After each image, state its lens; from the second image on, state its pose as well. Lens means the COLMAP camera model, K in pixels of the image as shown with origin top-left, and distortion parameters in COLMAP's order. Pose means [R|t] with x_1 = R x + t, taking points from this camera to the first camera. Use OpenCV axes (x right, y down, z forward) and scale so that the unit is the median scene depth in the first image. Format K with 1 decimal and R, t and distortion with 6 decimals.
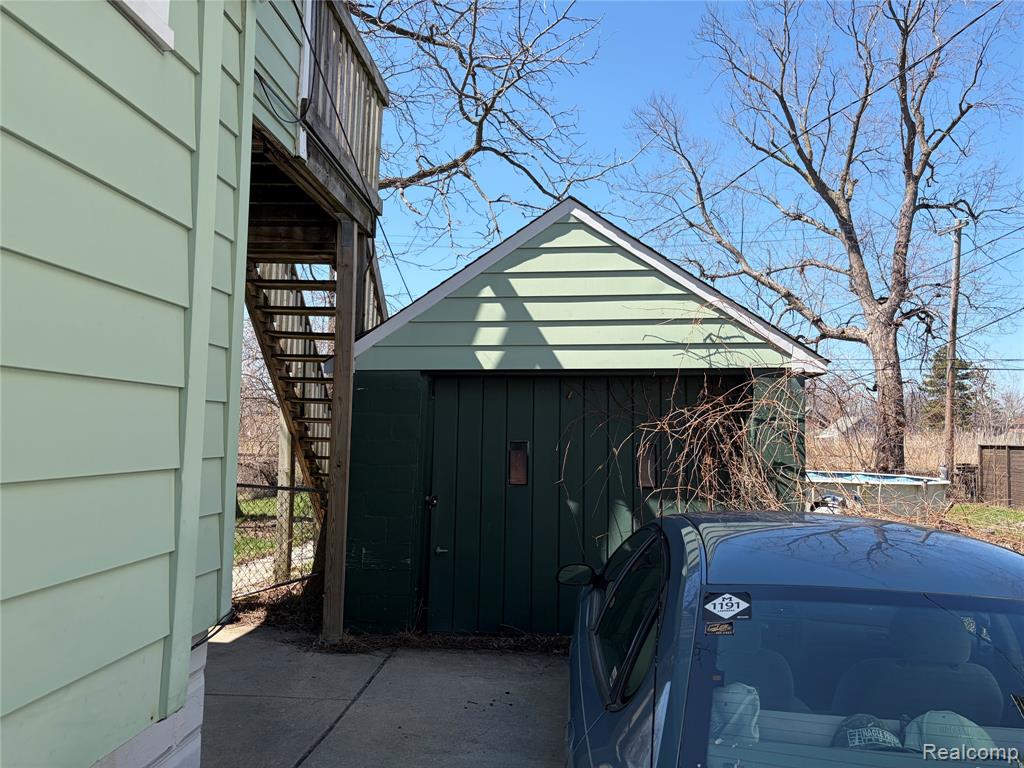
lens RADIAL K [[771.1, 0, 512.3], [0, 771.1, 388.5], [0, 0, 1]] dist [0.045426, -0.034953]
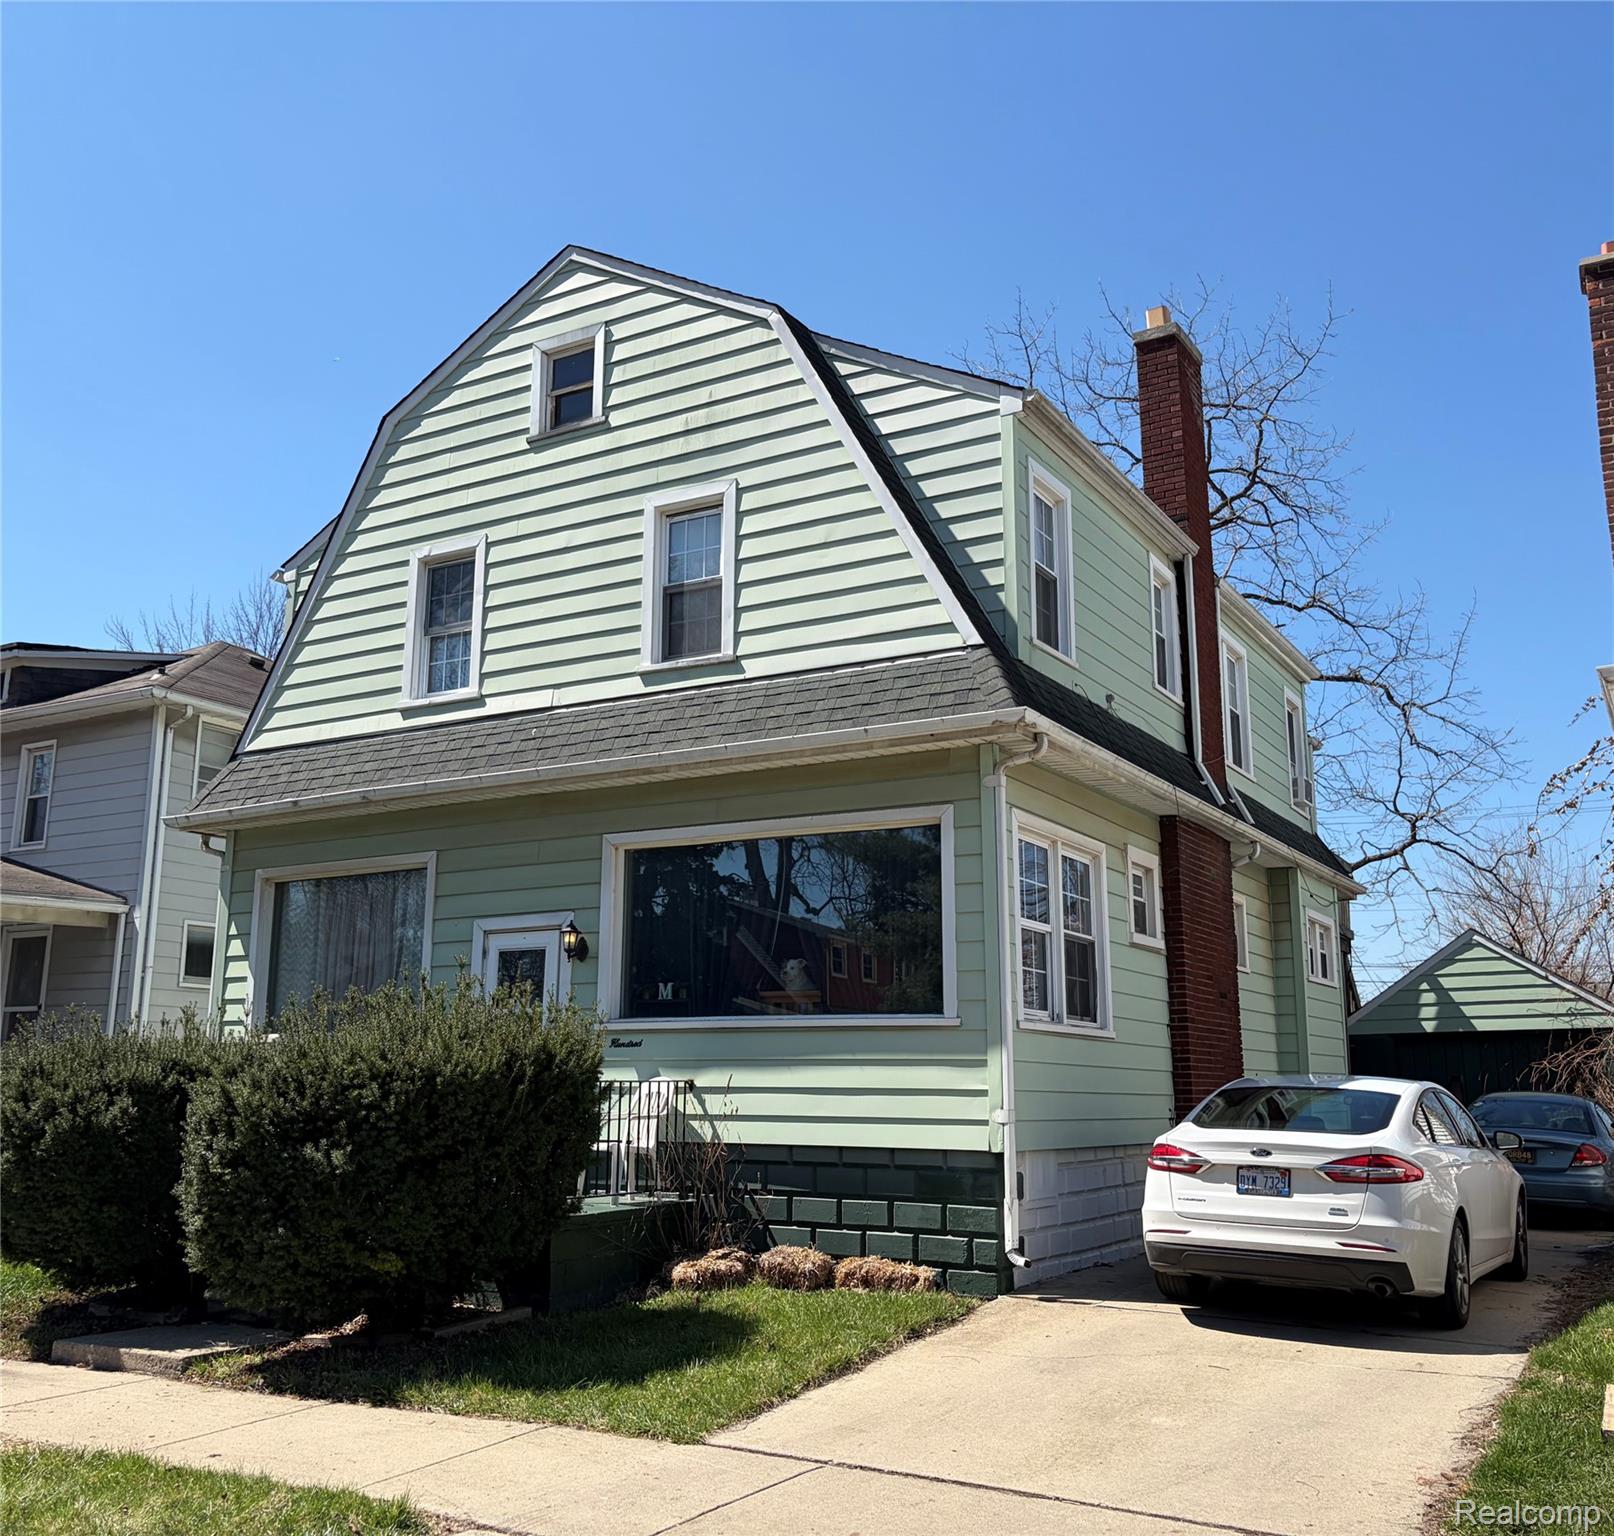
lens RADIAL K [[1556.9, 0, 803.5], [0, 1556.9, 771.0], [0, 0, 1]] dist [0.026963, 0.000000]
pose [[0.899211, -0.102412, -0.425360, 0.249949], [0.037619, 0.986716, -0.158041, -0.098019], [0.435895, 0.126111, 0.891118, -2.705918]]
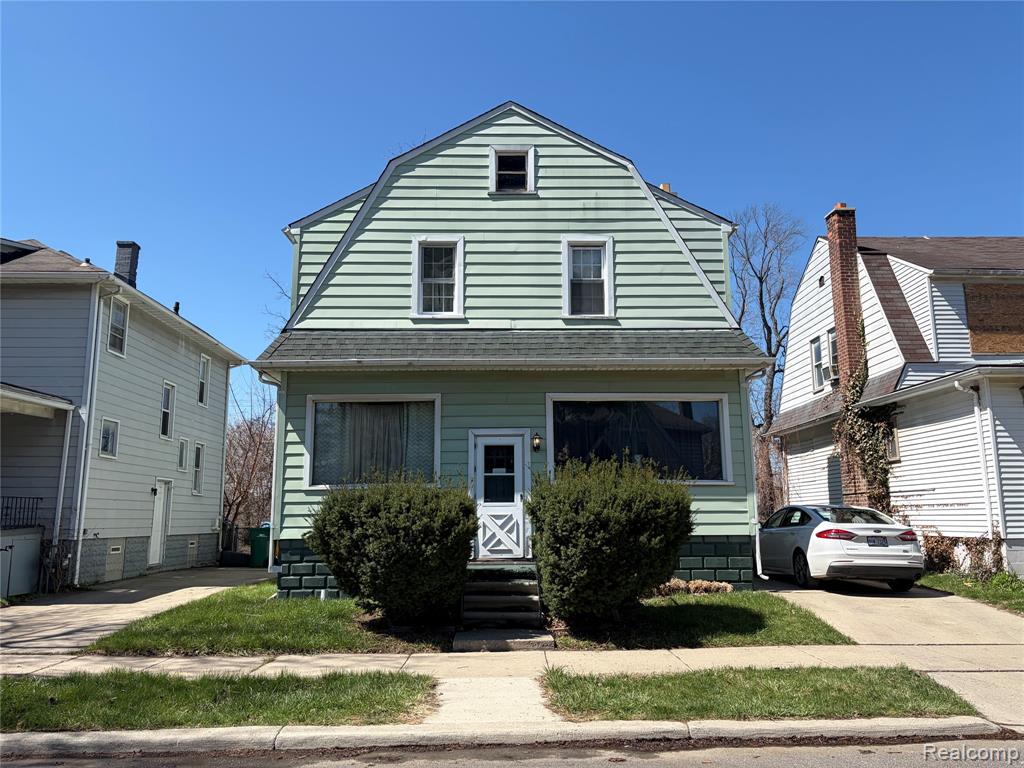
lens RADIAL K [[771.1, 0, 510.5], [0, 771.1, 388.6], [0, 0, 1]] dist [0.045426, -0.034953]
pose [[0.994936, -0.011897, 0.099801, -1.149786], [0.022499, 0.994134, -0.105789, -0.135026], [-0.097957, 0.107499, 0.989368, -3.093729]]
